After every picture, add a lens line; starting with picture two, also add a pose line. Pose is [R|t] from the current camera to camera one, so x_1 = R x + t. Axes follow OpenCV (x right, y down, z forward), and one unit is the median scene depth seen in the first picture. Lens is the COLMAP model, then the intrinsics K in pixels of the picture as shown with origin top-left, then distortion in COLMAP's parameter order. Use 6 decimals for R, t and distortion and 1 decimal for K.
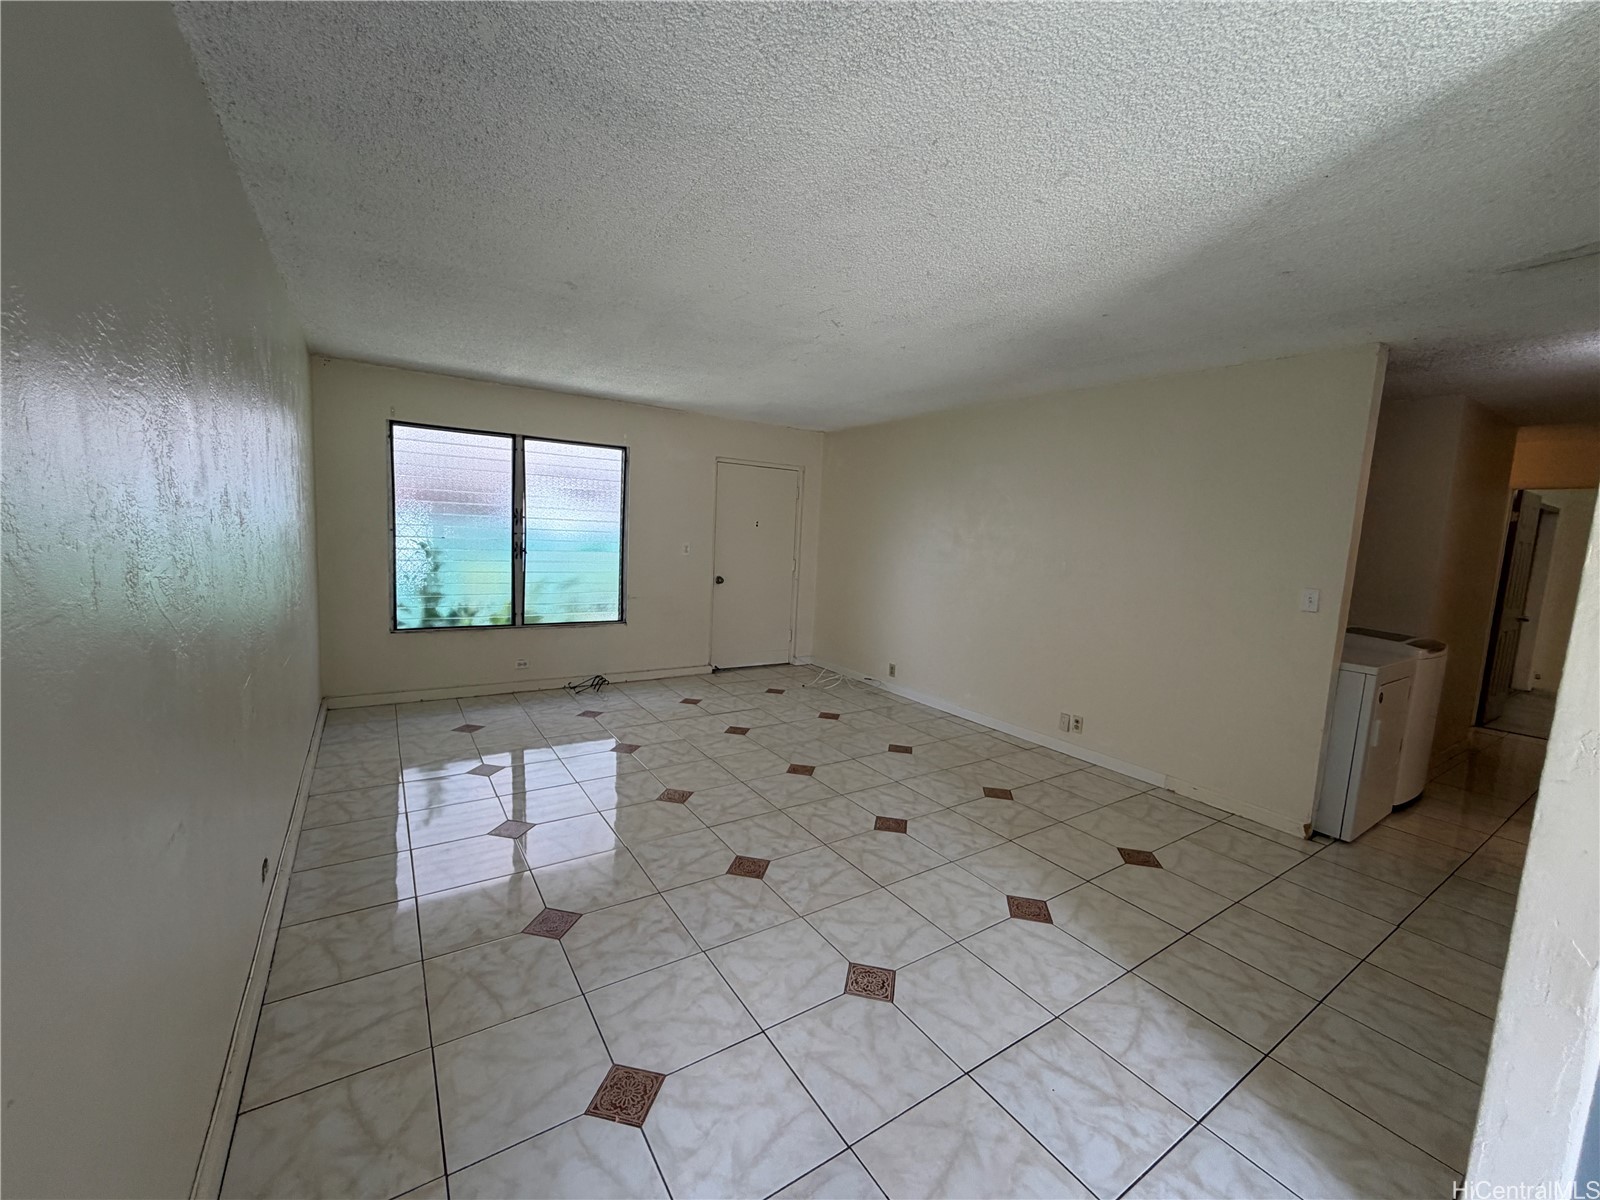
lens RADIAL K [[639.8, 0, 791.1], [0, 639.8, 602.0], [0, 0, 1]] dist [-0.001248, 0.000951]
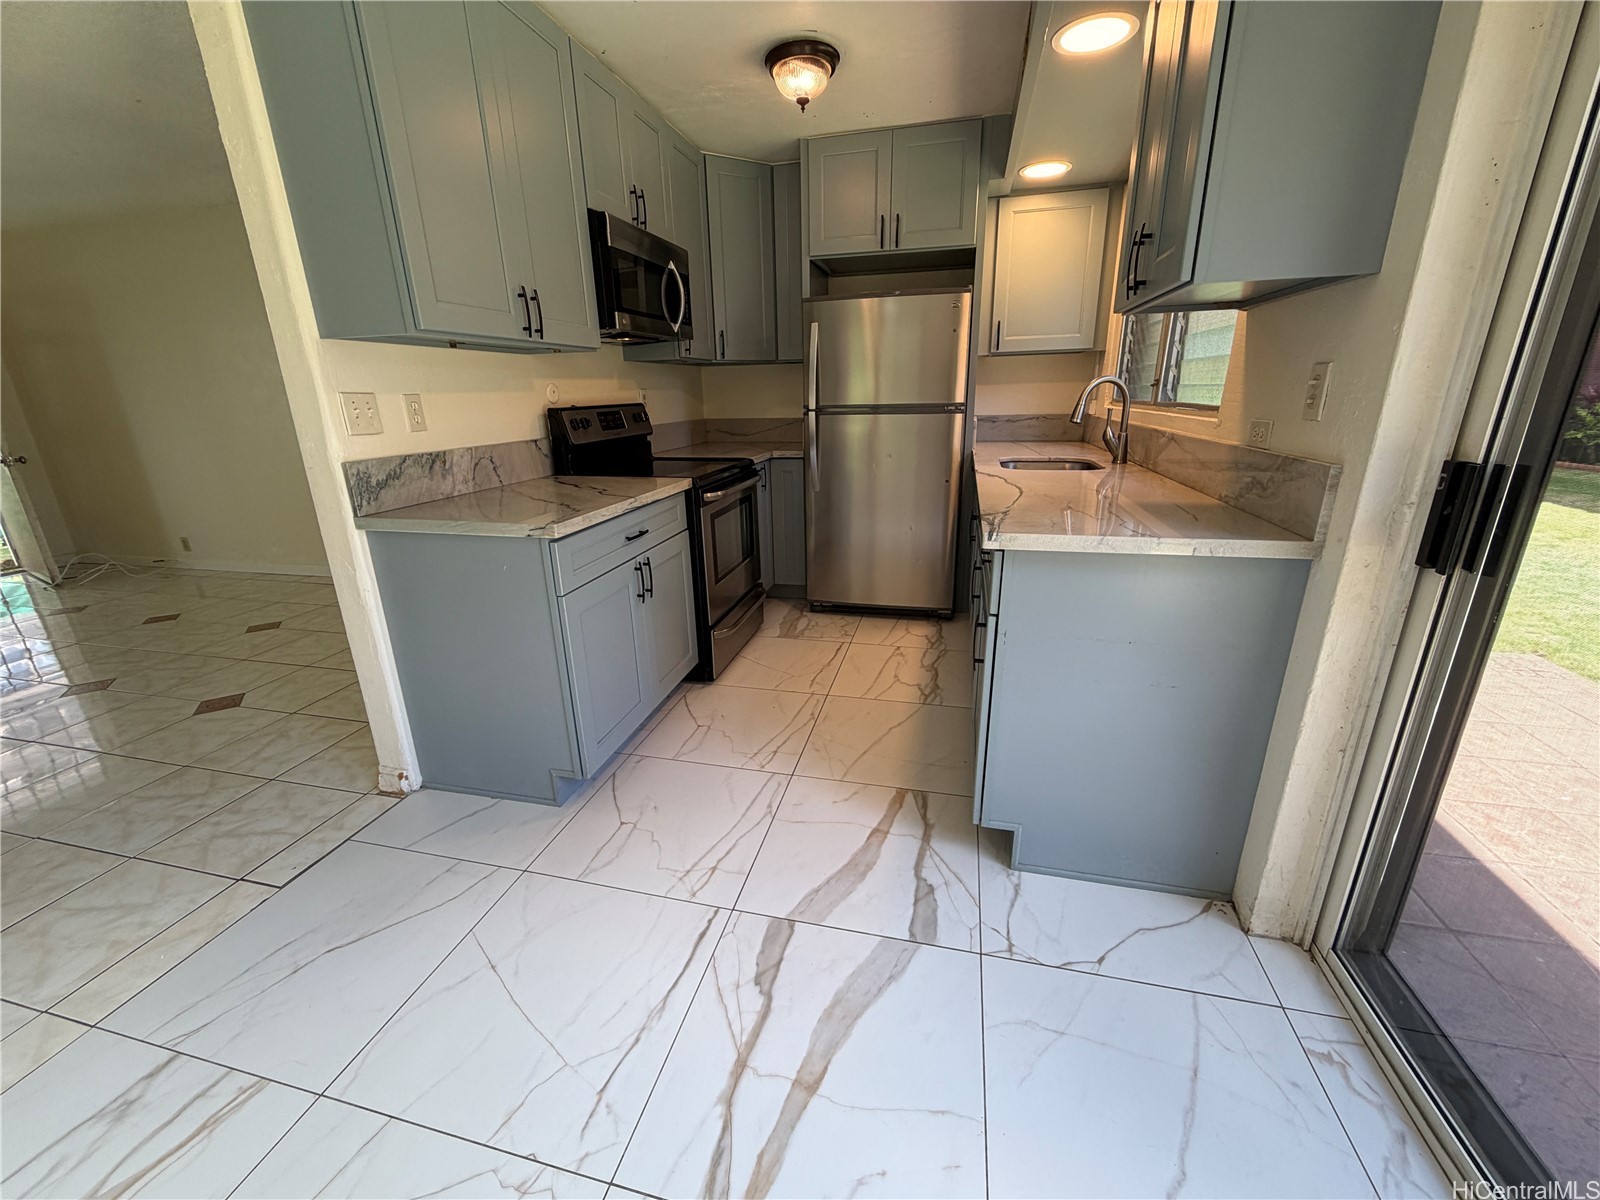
lens RADIAL K [[639.8, 0, 799.8], [0, 639.8, 599.4], [0, 0, 1]] dist [-0.001248, 0.000951]
pose [[0.725372, -0.270438, 0.633008, 0.210986], [0.133168, 0.957351, 0.256408, 0.073532], [-0.675353, -0.101694, 0.730449, -0.223043]]
